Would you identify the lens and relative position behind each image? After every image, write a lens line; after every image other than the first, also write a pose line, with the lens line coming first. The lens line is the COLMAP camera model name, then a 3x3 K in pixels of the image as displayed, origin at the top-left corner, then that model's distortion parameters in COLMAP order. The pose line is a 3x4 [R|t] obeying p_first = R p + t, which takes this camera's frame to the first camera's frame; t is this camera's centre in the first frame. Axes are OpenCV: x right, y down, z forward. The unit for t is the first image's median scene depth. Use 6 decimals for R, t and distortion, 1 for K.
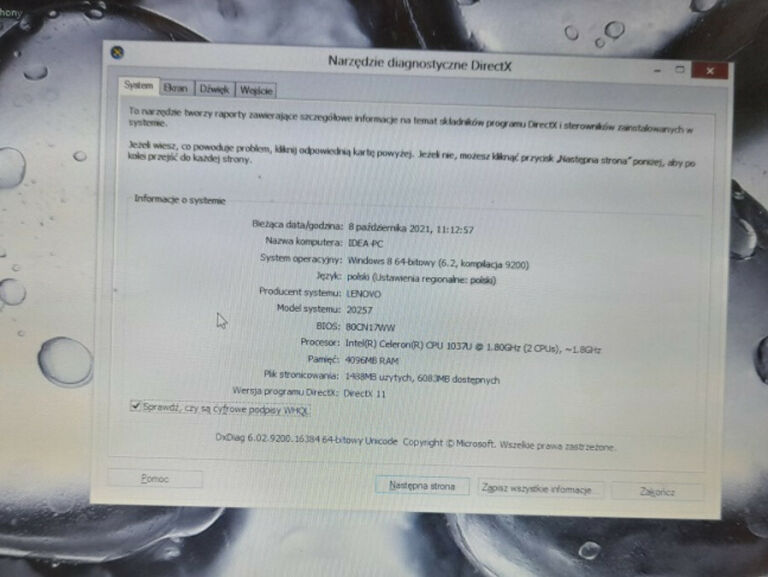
lens RADIAL K [[571.8, 0, 404.9], [0, 571.8, 303.4], [0, 0, 1]] dist [0.009114, 0.008987]
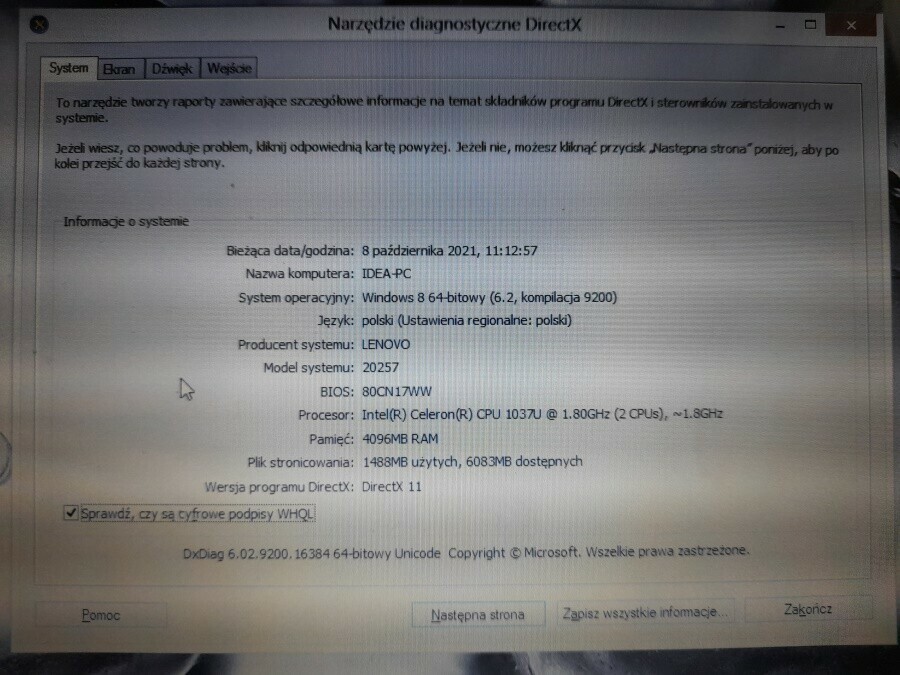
lens RADIAL K [[653.6, 0, 452.3], [0, 653.6, 343.9], [0, 0, 1]] dist [-0.030994, 0.014970]
pose [[0.999460, -0.032845, -0.001365, 0.011092], [0.032776, 0.998828, -0.035608, 0.013795], [0.002533, 0.035544, 0.999365, 0.194427]]
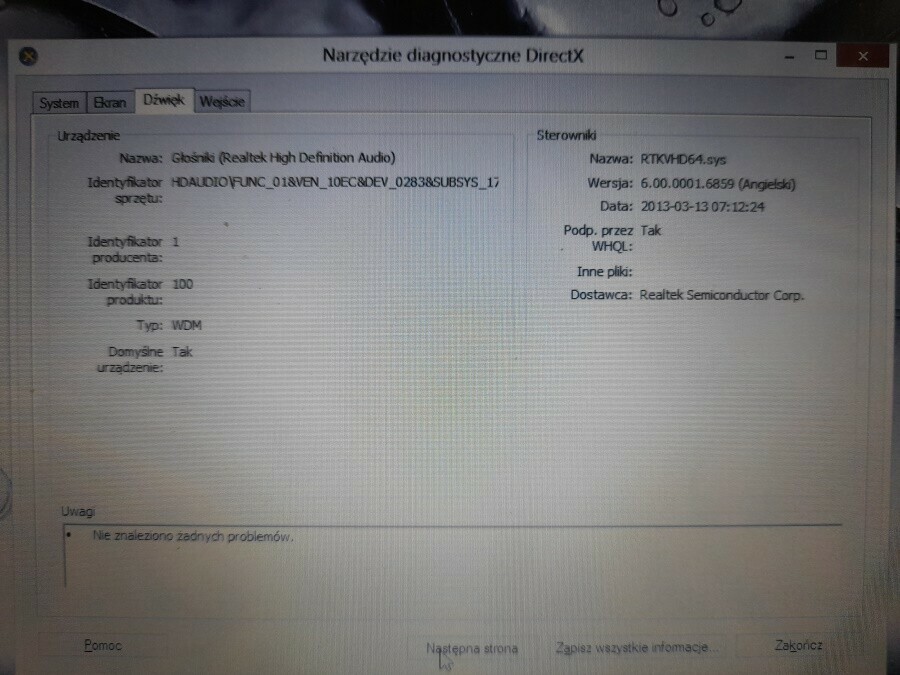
lens RADIAL K [[653.6, 0, 448.9], [0, 653.6, 346.3], [0, 0, 1]] dist [-0.030994, 0.014970]
pose [[0.999572, -0.026413, -0.012611, 0.021977], [0.026570, 0.999569, 0.012491, -0.071623], [0.012275, -0.012821, 0.999842, 0.197854]]
